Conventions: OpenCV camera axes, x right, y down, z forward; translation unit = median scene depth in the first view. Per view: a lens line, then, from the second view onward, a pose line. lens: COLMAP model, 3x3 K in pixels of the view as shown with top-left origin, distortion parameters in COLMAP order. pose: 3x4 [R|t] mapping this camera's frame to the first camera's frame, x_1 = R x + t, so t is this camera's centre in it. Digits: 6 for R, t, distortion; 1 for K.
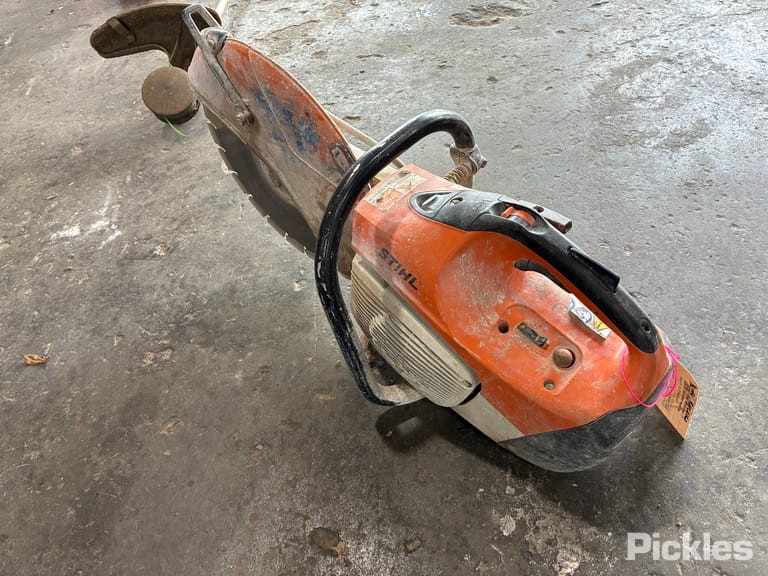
lens RADIAL K [[592.1, 0, 383.0], [0, 592.1, 276.4], [0, 0, 1]] dist [0.013185, -0.001622]
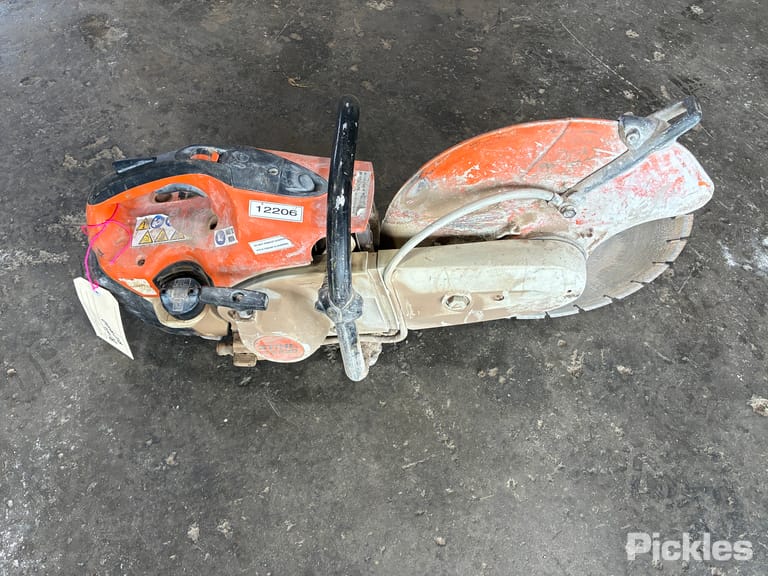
lens RADIAL K [[599.7, 0, 378.7], [0, 599.7, 288.2], [0, 0, 1]] dist [0.035554, -0.037221]
pose [[-0.777897, 0.569598, -0.265396, 0.243829], [-0.413088, -0.145262, 0.899031, -0.770978], [0.473534, 0.808985, 0.348293, 0.561691]]
